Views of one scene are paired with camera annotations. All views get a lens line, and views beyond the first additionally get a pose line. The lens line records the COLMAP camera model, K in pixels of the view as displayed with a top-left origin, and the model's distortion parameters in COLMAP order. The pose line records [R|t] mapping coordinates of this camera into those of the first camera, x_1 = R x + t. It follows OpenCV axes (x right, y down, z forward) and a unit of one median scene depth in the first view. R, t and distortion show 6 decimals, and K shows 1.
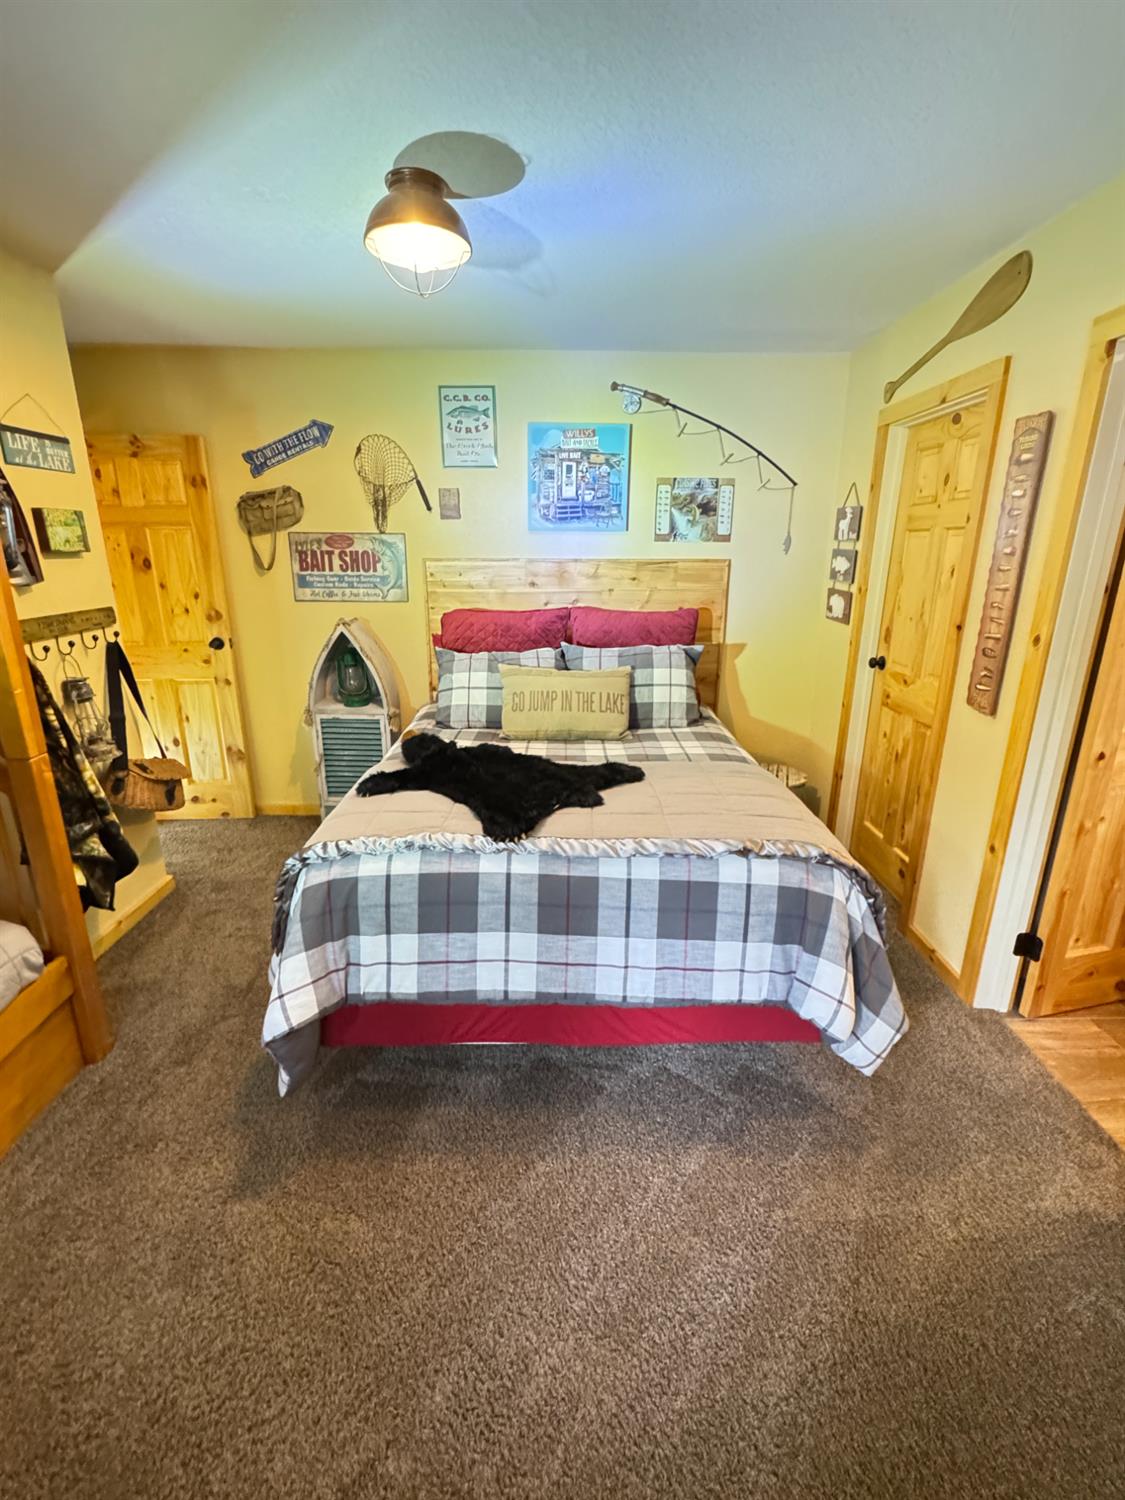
lens RADIAL K [[660.5, 0, 559.0], [0, 660.5, 746.8], [0, 0, 1]] dist [0.000042, 0.000079]
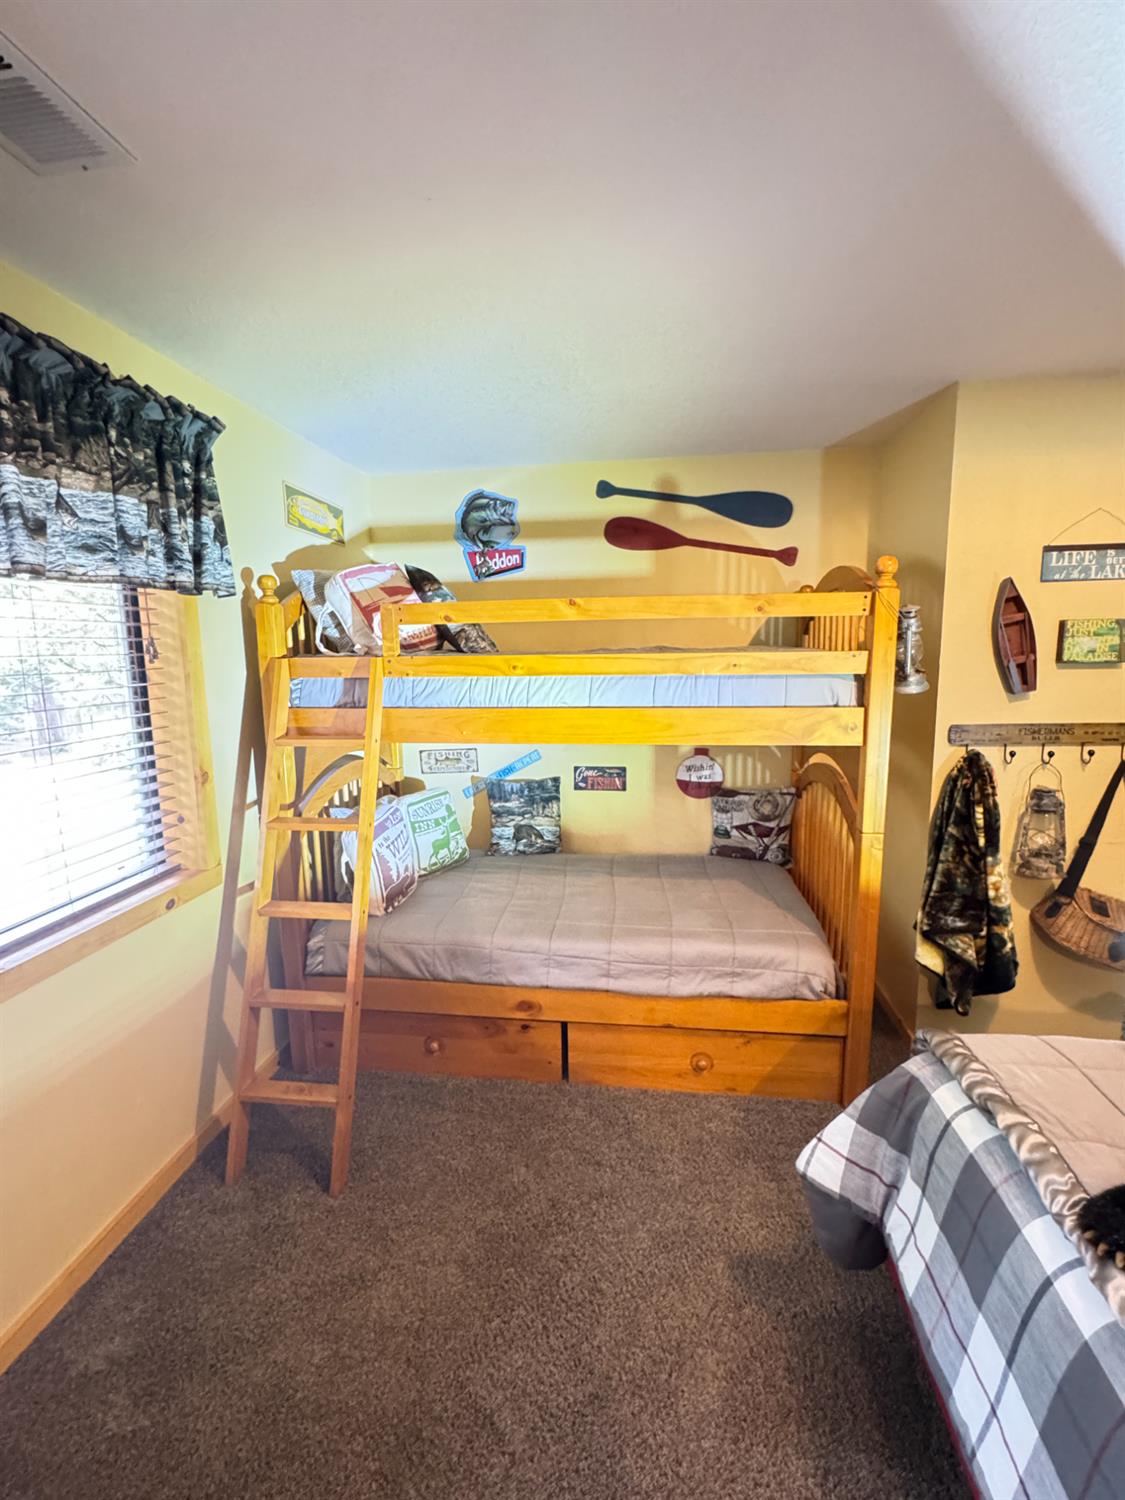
lens RADIAL K [[660.5, 0, 563.6], [0, 660.5, 746.8], [0, 0, 1]] dist [0.000042, 0.000079]
pose [[-0.137363, 0.146455, -0.979634, 0.326438], [-0.273598, 0.944922, 0.179629, -0.150714], [0.951985, 0.292700, -0.089727, 0.419041]]
